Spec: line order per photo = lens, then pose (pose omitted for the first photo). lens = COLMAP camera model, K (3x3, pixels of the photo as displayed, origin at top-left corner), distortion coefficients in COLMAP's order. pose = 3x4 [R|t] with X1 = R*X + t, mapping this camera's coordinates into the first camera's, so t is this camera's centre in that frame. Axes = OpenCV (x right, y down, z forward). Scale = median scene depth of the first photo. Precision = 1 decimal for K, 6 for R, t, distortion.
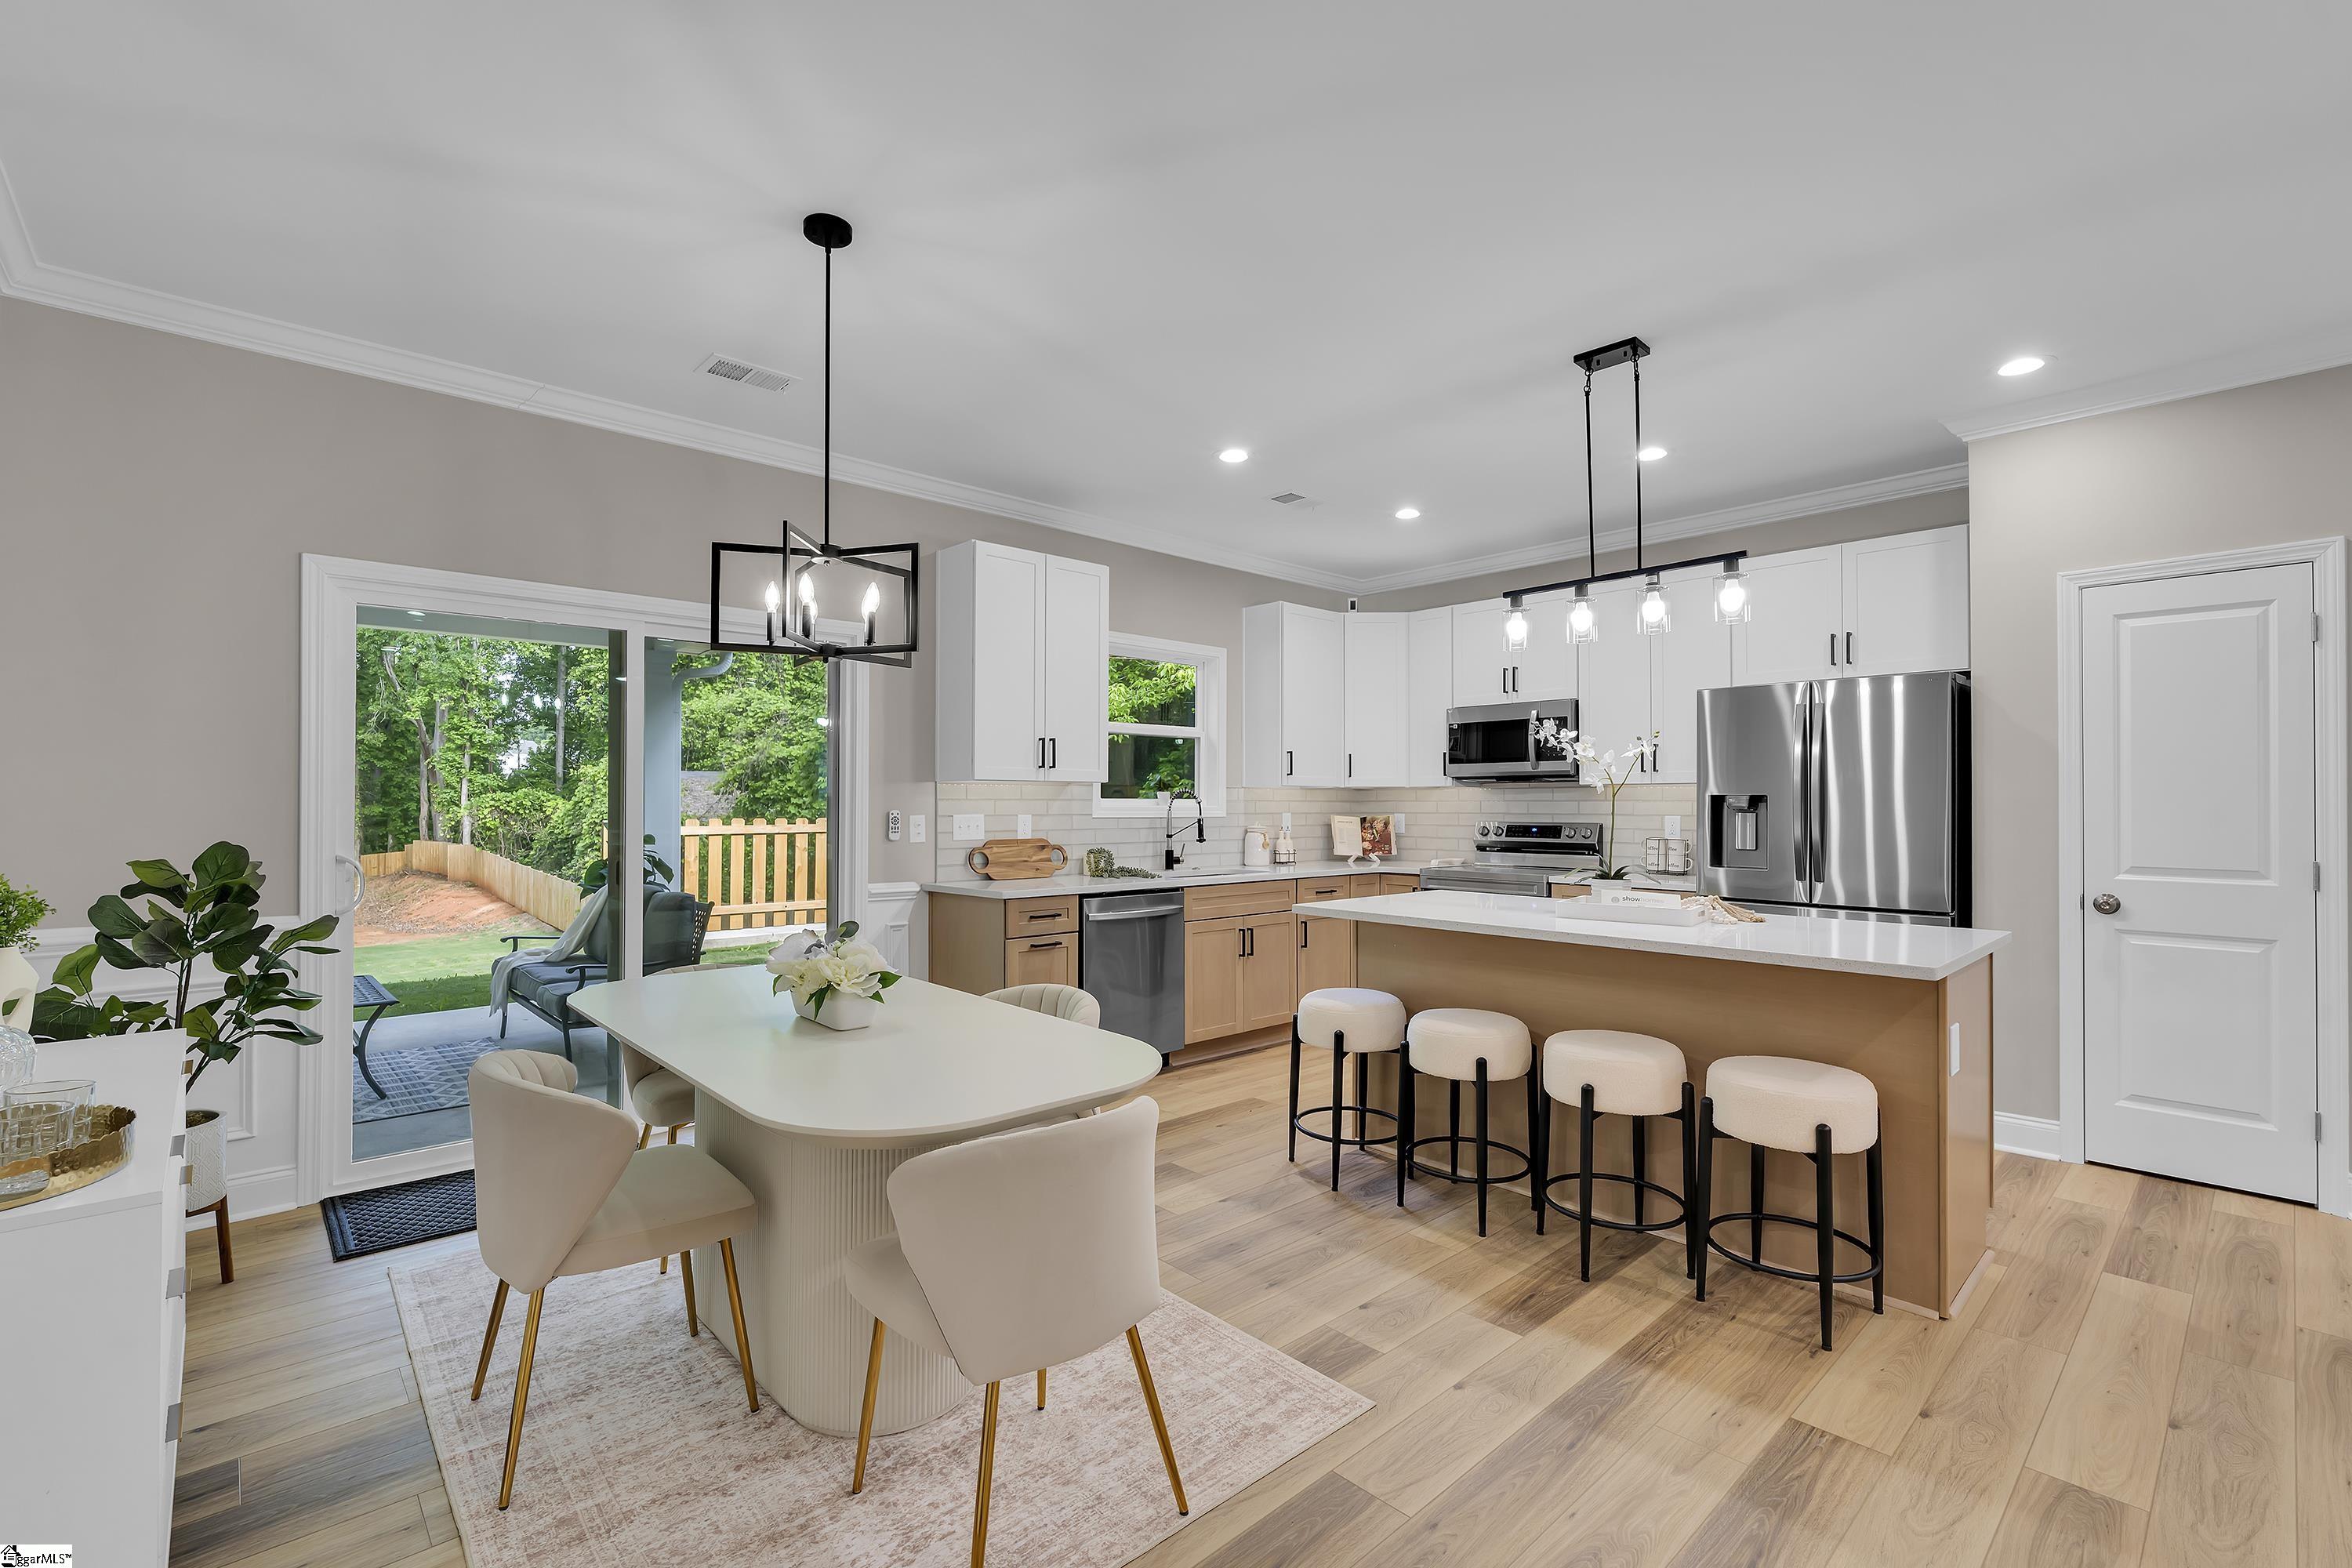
lens RADIAL K [[1052.4, 0, 1168.3], [0, 1052.4, 794.7], [0, 0, 1]] dist [-0.000274, 0.000475]
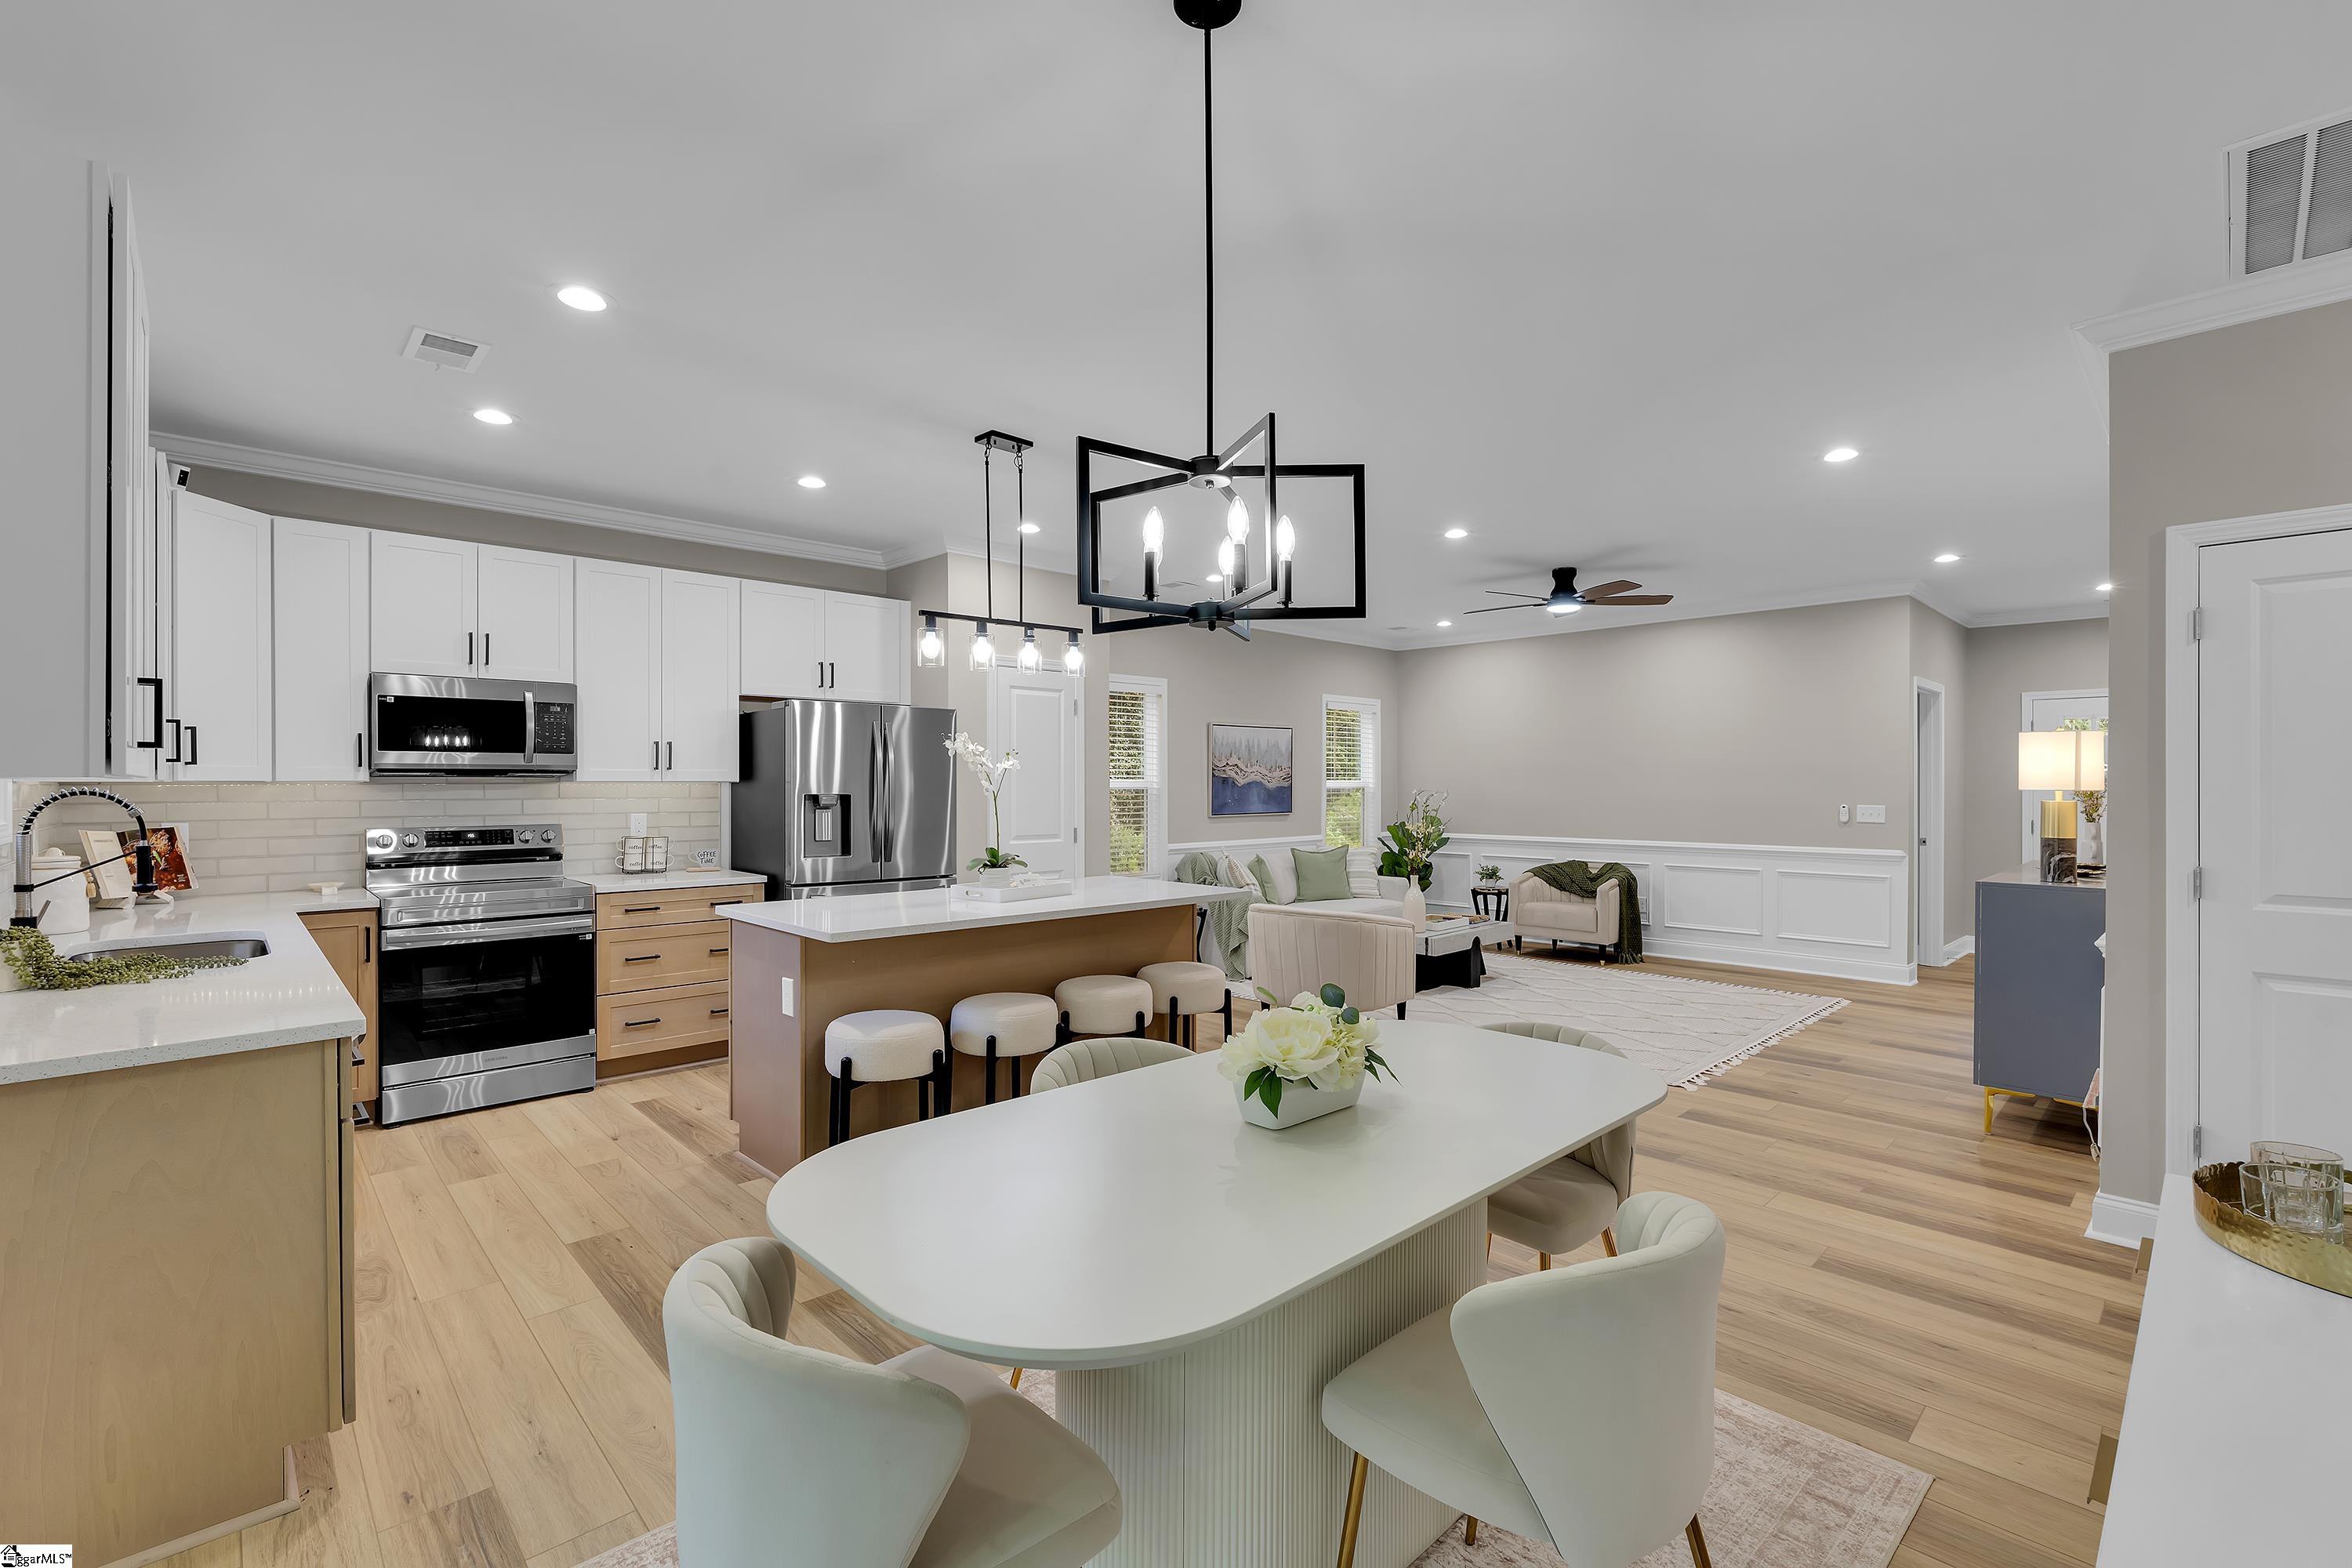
lens RADIAL K [[1052.4, 0, 1181.4], [0, 1052.4, 785.7], [0, 0, 1]] dist [-0.000274, 0.000475]
pose [[-0.041136, -0.002603, 0.999150, -0.696367], [-0.008125, 0.999964, 0.002271, -0.016368], [-0.999121, -0.008025, -0.041156, 0.709847]]
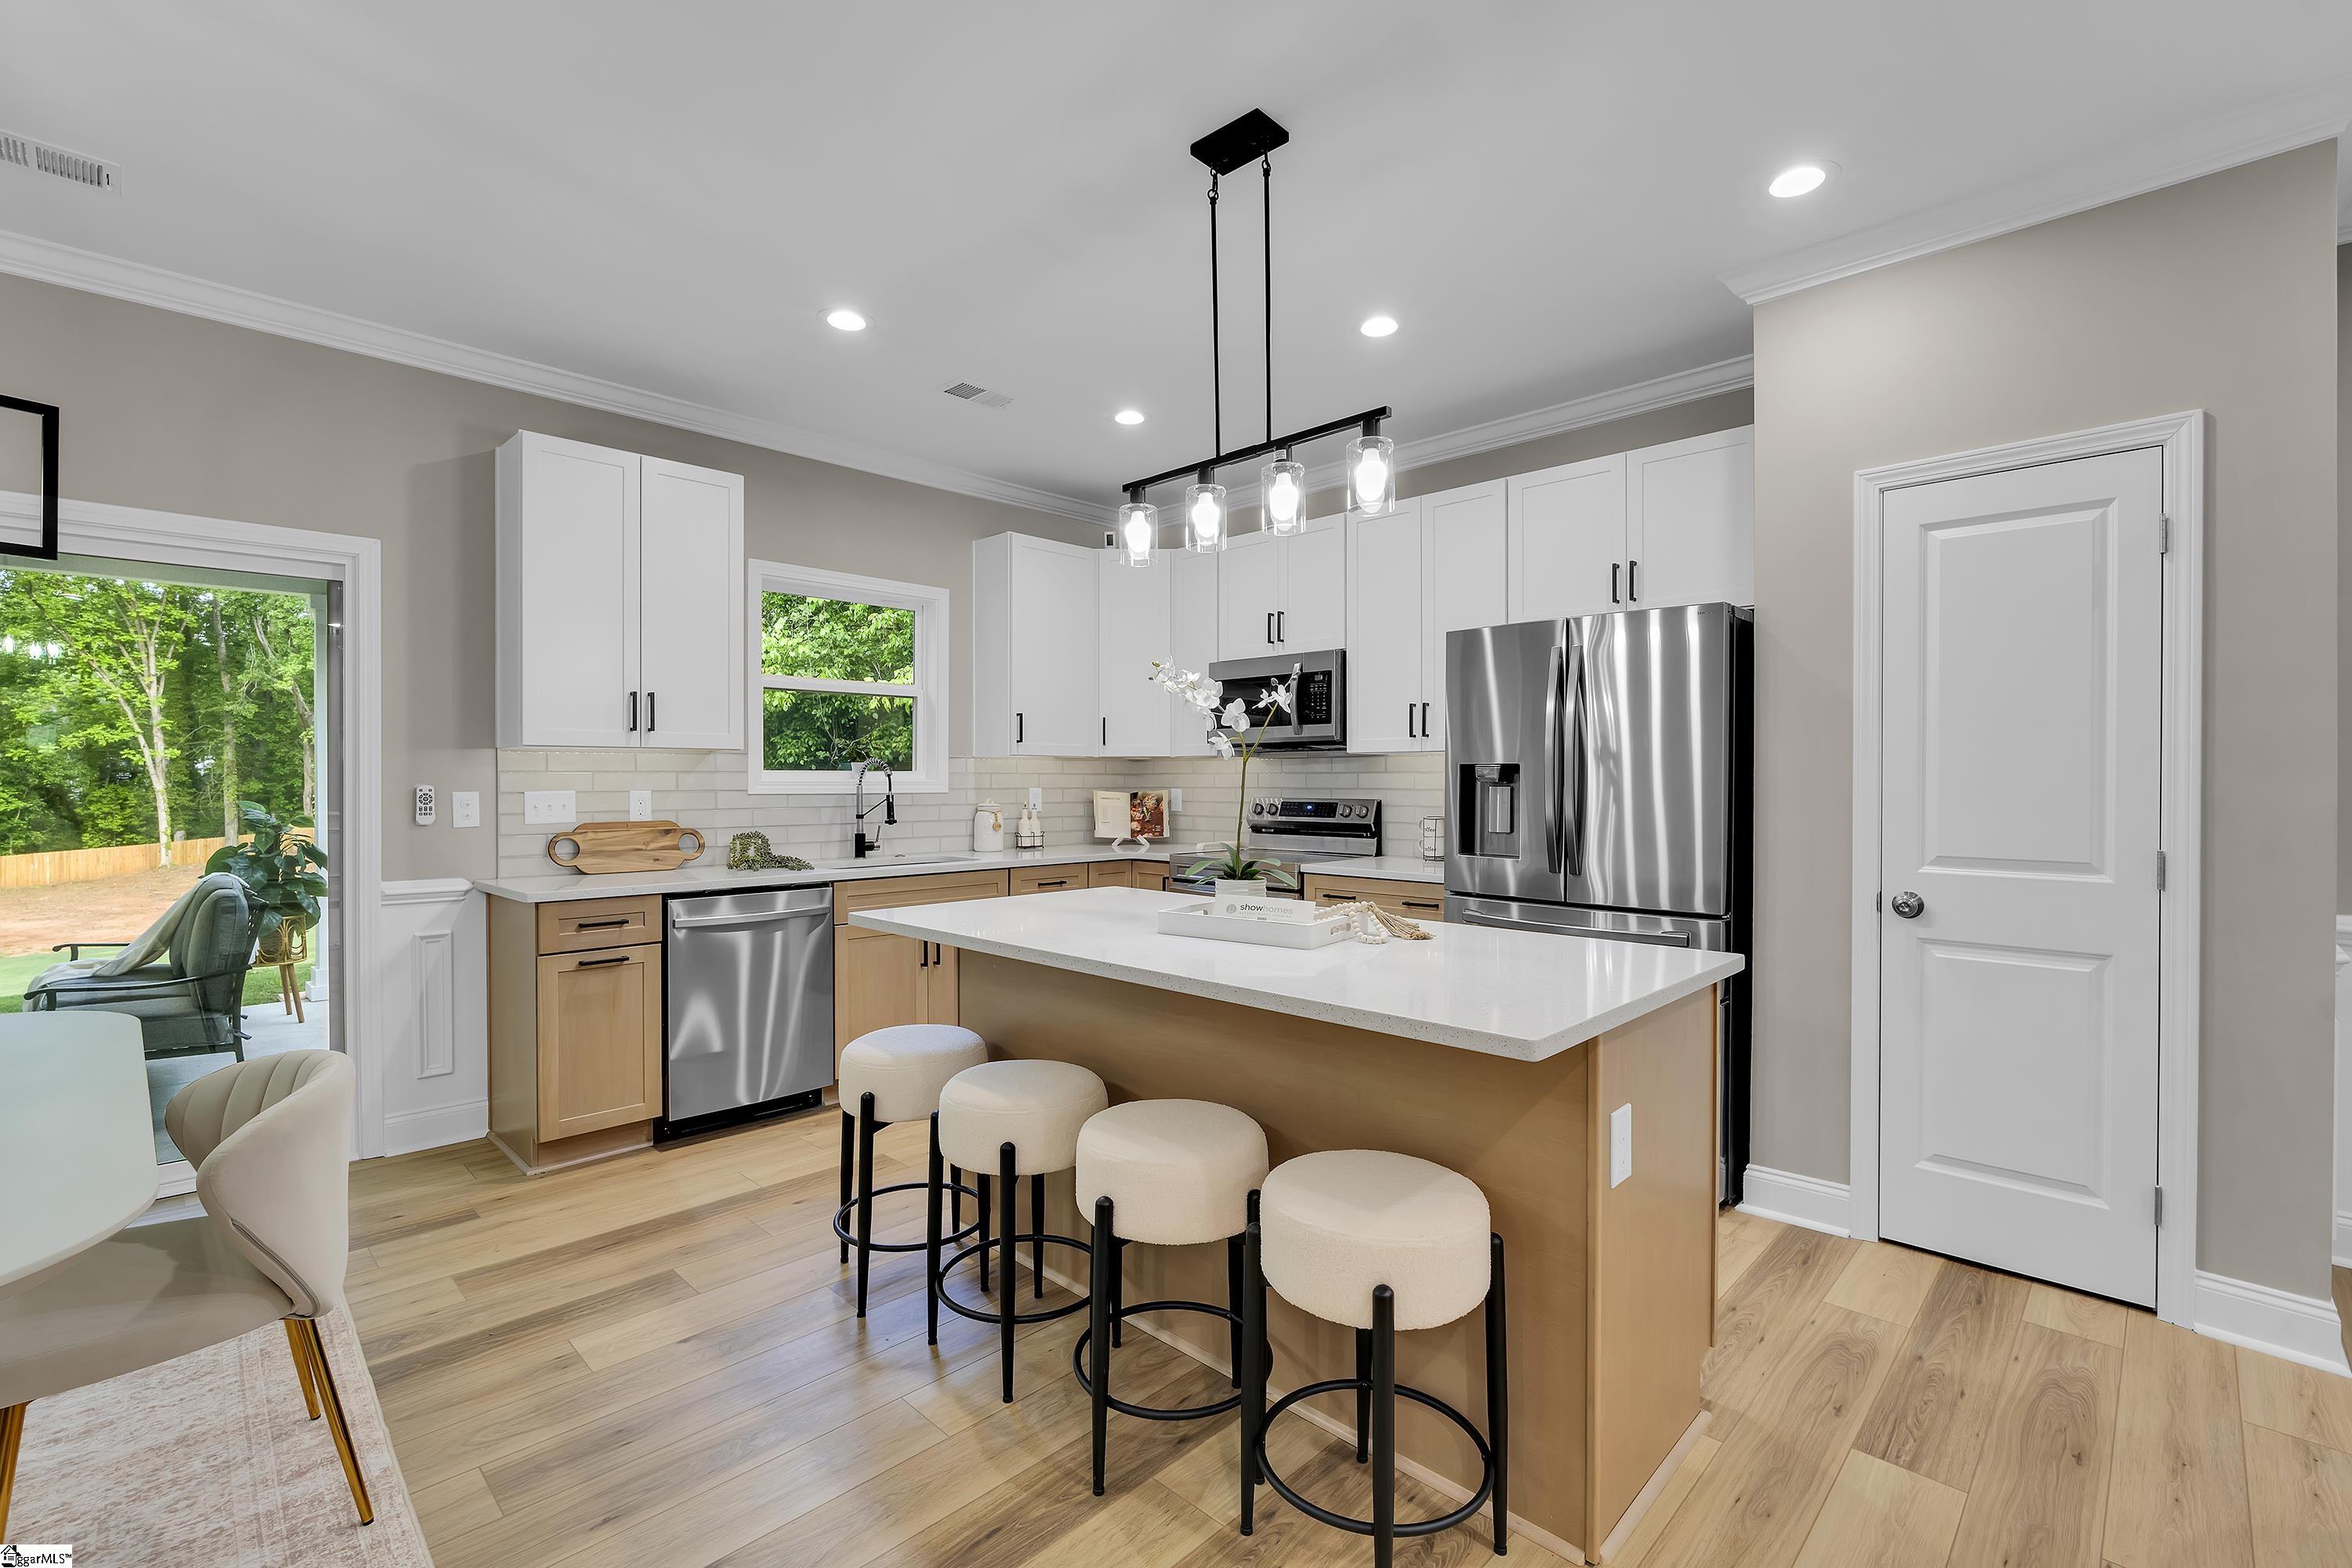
lens RADIAL K [[1052.4, 0, 1186.7], [0, 1052.4, 786.4], [0, 0, 1]] dist [-0.000274, 0.000475]
pose [[0.998340, -0.001589, 0.057567, 0.292492], [0.000709, 0.999883, 0.015291, 0.005336], [-0.057584, -0.015225, 0.998225, 0.242112]]
